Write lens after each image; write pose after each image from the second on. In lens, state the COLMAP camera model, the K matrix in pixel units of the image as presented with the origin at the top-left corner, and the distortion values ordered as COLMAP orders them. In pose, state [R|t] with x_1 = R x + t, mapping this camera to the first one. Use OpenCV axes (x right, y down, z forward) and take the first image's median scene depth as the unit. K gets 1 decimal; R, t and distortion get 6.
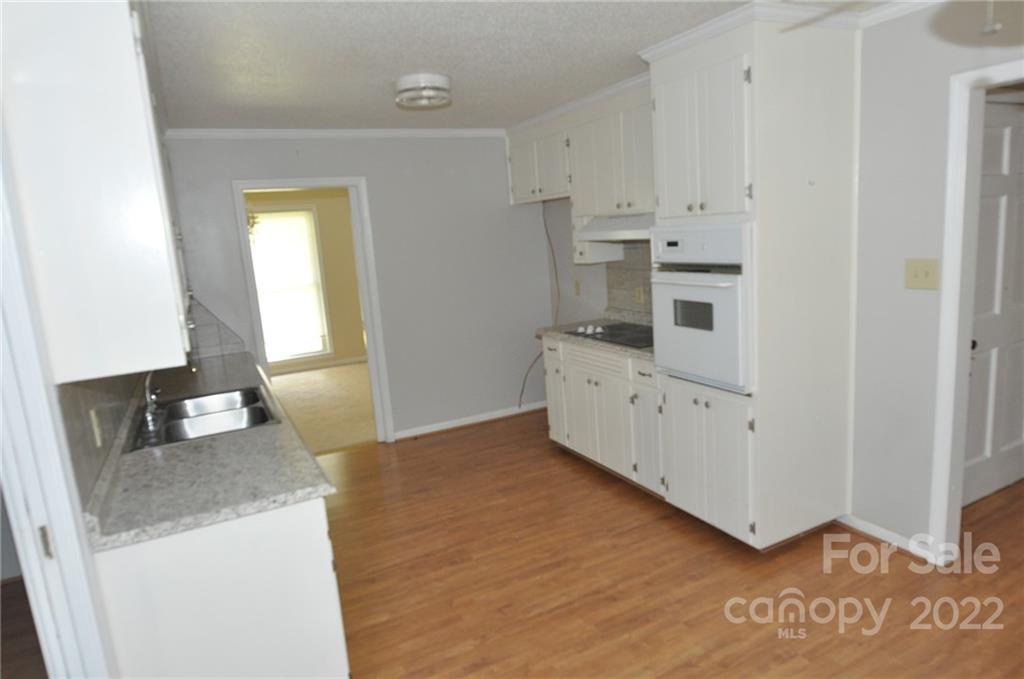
lens RADIAL K [[633.2, 0, 508.8], [0, 633.2, 339.5], [0, 0, 1]] dist [-0.009490, -0.001559]
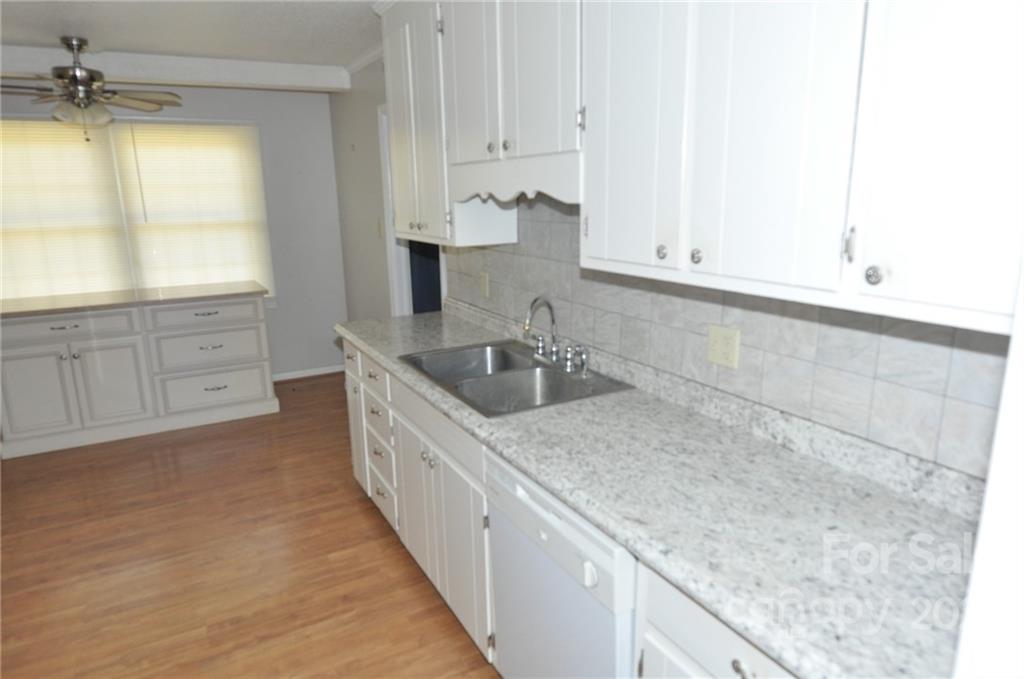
lens RADIAL K [[633.2, 0, 512.4], [0, 633.2, 338.0], [0, 0, 1]] dist [-0.009490, -0.001559]
pose [[-0.994353, 0.103654, -0.022742, -0.436116], [0.086000, 0.912667, 0.399553, -0.224307], [0.062171, 0.395341, -0.916428, 1.594203]]
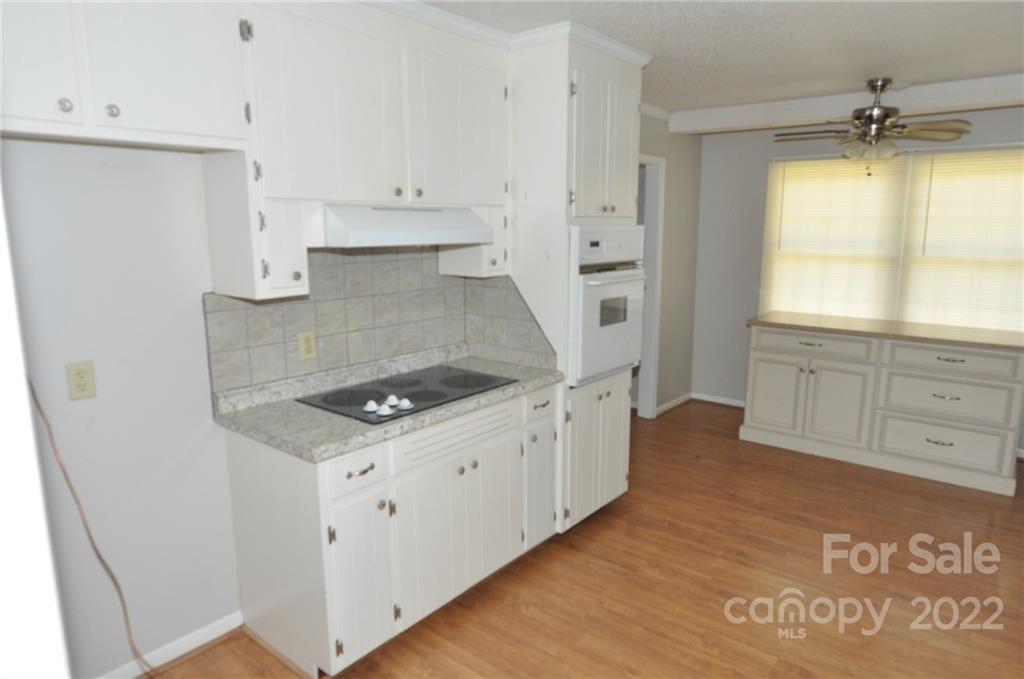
lens RADIAL K [[633.2, 0, 515.9], [0, 633.2, 337.3], [0, 0, 1]] dist [-0.009490, -0.001559]
pose [[-0.410832, -0.081599, 0.908052, -0.576023], [0.193541, 0.965481, 0.174324, -0.202314], [-0.890932, 0.247363, -0.380857, 1.488751]]
